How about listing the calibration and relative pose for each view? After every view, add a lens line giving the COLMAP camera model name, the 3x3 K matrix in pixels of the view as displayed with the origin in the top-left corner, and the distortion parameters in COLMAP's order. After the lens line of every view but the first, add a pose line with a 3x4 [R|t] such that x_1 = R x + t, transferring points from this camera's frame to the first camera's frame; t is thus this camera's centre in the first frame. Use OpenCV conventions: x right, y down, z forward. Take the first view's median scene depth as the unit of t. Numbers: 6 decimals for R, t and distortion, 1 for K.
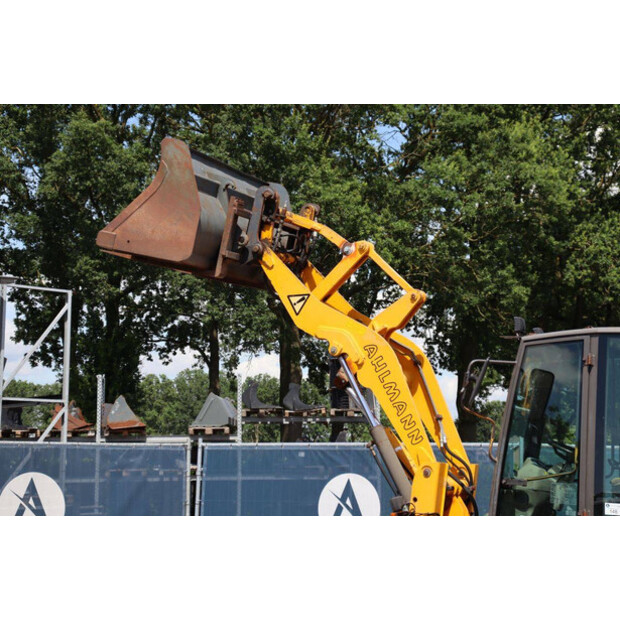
lens RADIAL K [[1436.7, 0, 317.8], [0, 1436.7, 296.7], [0, 0, 1]] dist [0.387273, 0.450940]
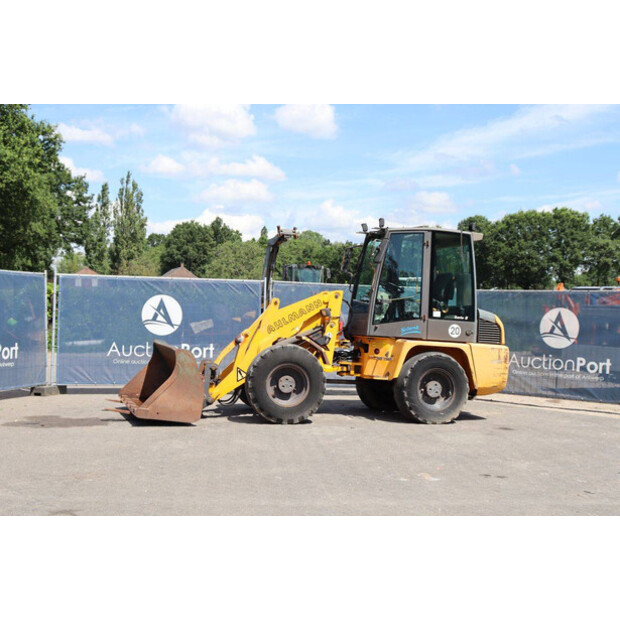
lens RADIAL K [[853.4, 0, 309.7], [0, 853.4, 319.2], [0, 0, 1]] dist [0.043004, 0.041310]
pose [[0.776950, 0.003575, 0.629552, -0.162890], [-0.095481, 0.989085, 0.112220, 0.007114], [-0.622280, -0.147299, 0.768811, 0.038097]]
